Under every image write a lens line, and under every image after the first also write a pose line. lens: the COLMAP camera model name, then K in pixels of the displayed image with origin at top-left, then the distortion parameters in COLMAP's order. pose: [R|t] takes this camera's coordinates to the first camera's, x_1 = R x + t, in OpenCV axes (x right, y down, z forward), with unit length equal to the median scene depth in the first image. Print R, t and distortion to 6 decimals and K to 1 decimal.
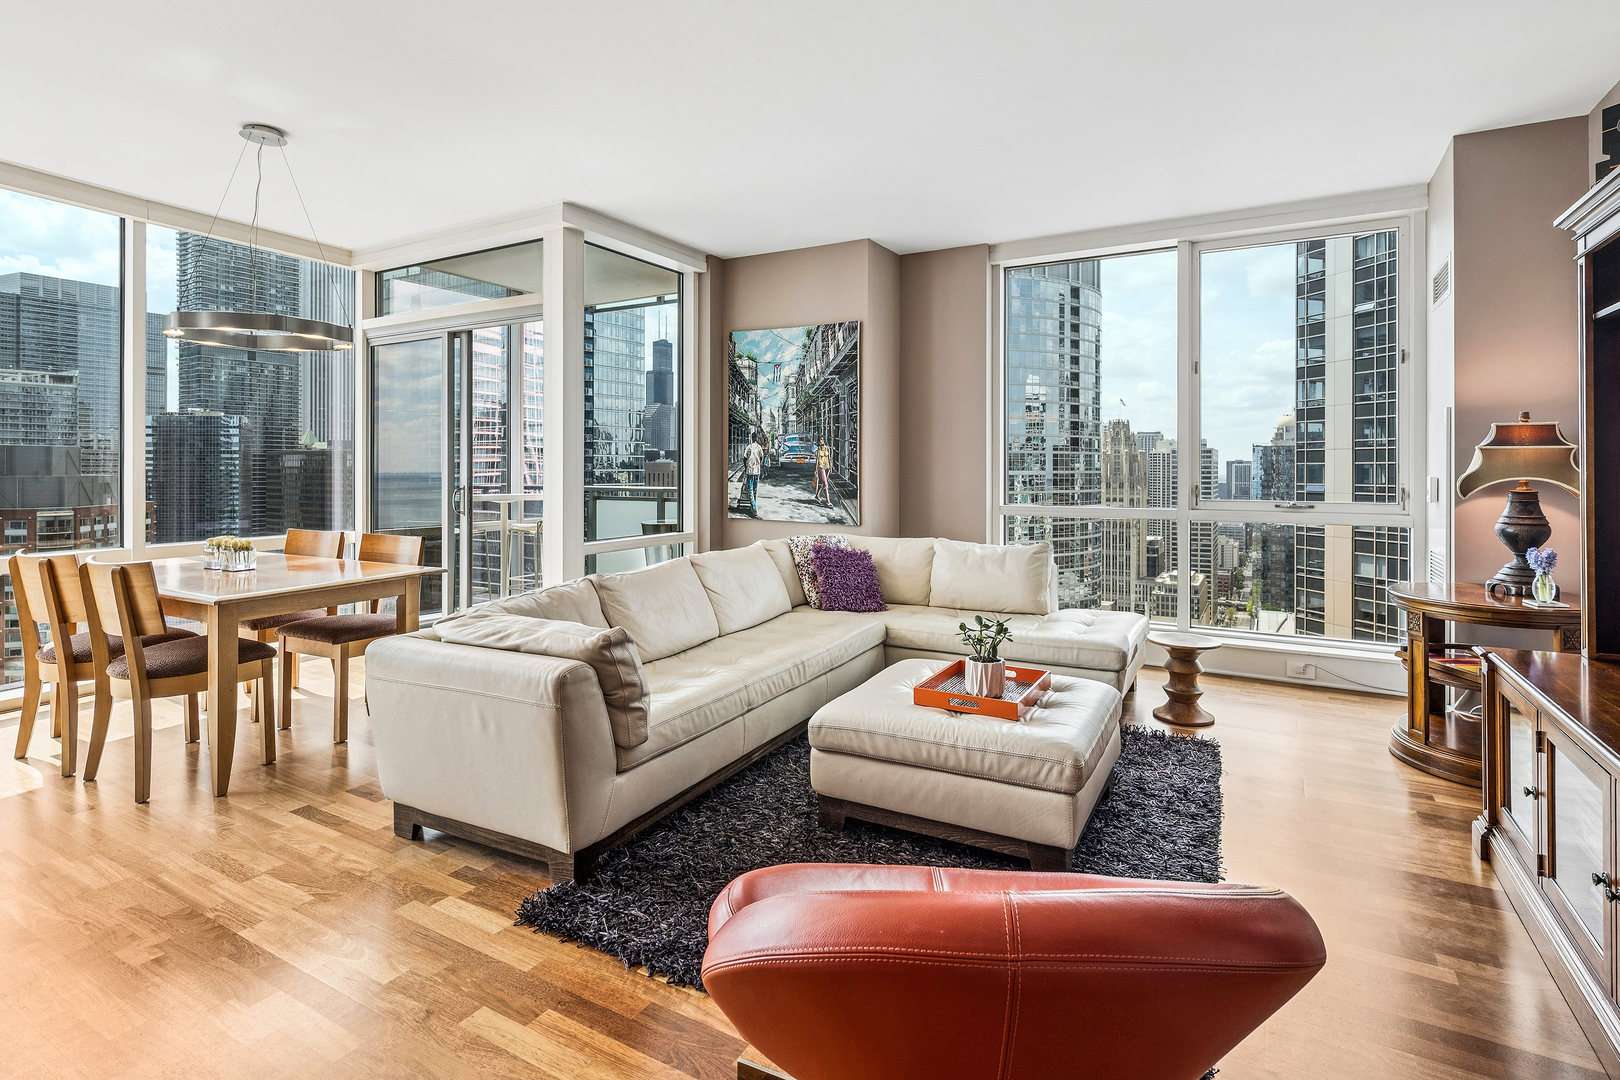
lens RADIAL K [[801.2, 0, 807.4], [0, 801.2, 467.6], [0, 0, 1]] dist [0.002495, -0.000136]
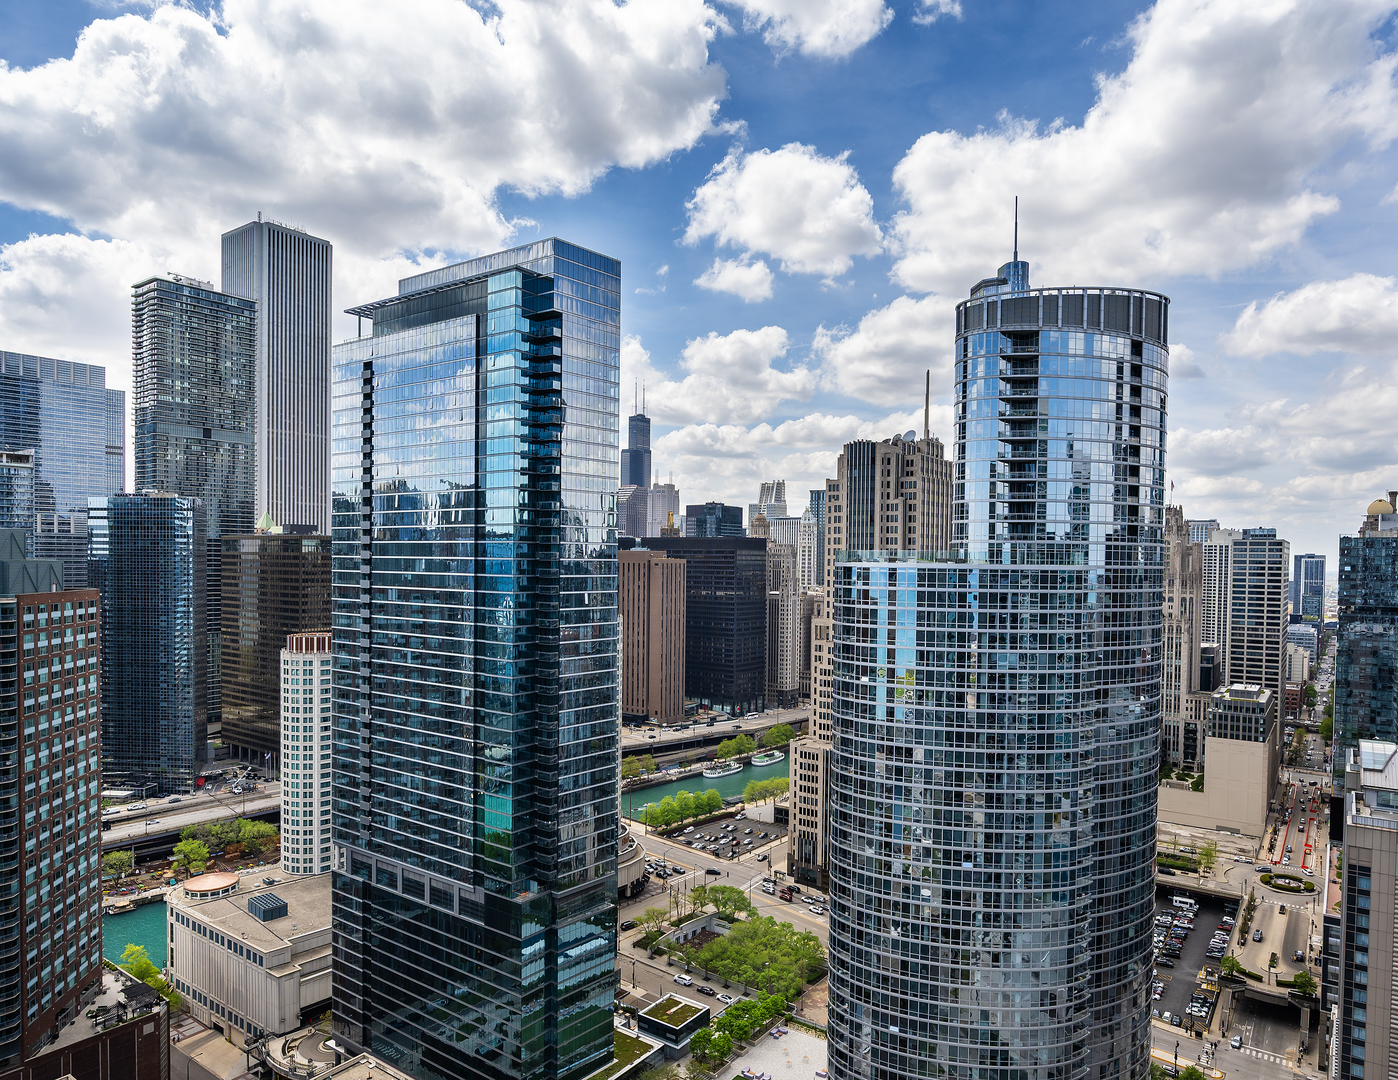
lens RADIAL K [[896.7, 0, 717.4], [0, 896.7, 579.7], [0, 0, 1]] dist [-0.007191, -0.000556]
pose [[0.995821, 0.011439, -0.090610, -0.216738], [-0.009222, 0.999649, 0.024845, -0.021765], [0.090862, -0.023906, 0.995576, 1.358487]]
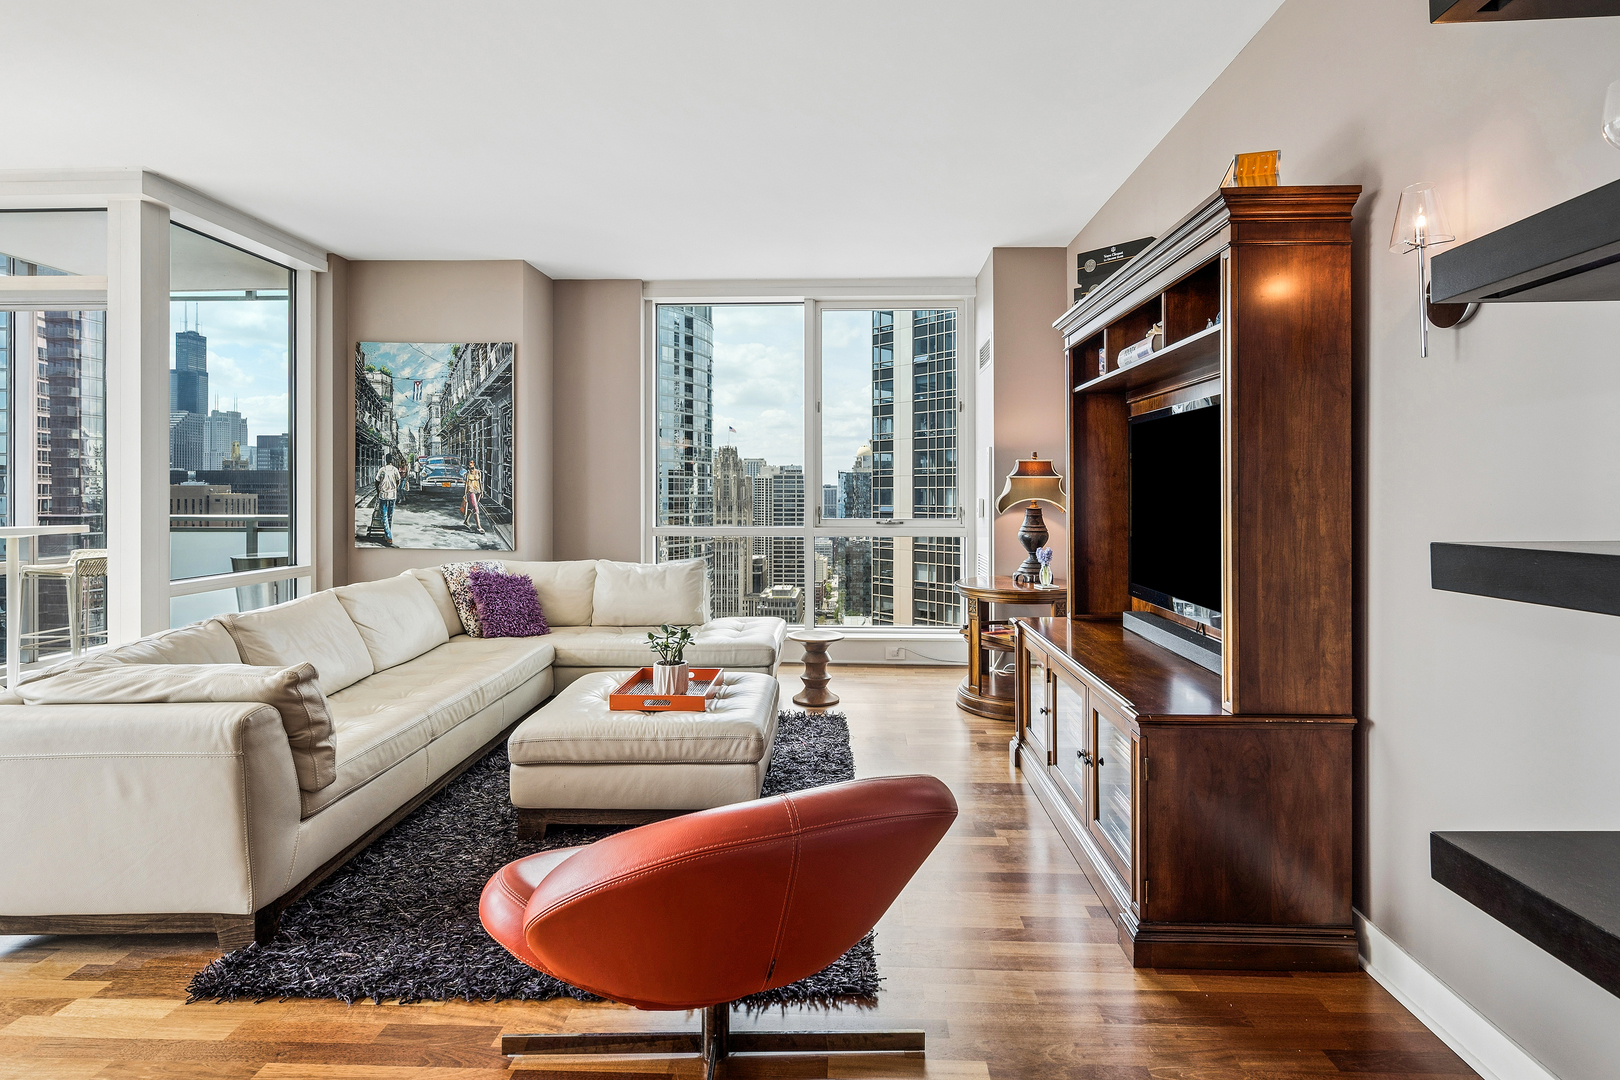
lens RADIAL K [[806.6, 0, 818.7], [0, 806.6, 491.8], [0, 0, 1]] dist [-0.001356, -0.000373]
pose [[0.885696, -0.001037, 0.464264, -0.057984], [0.000990, 0.999999, 0.000344, -0.000061], [-0.464264, 0.000155, 0.885697, -0.045875]]
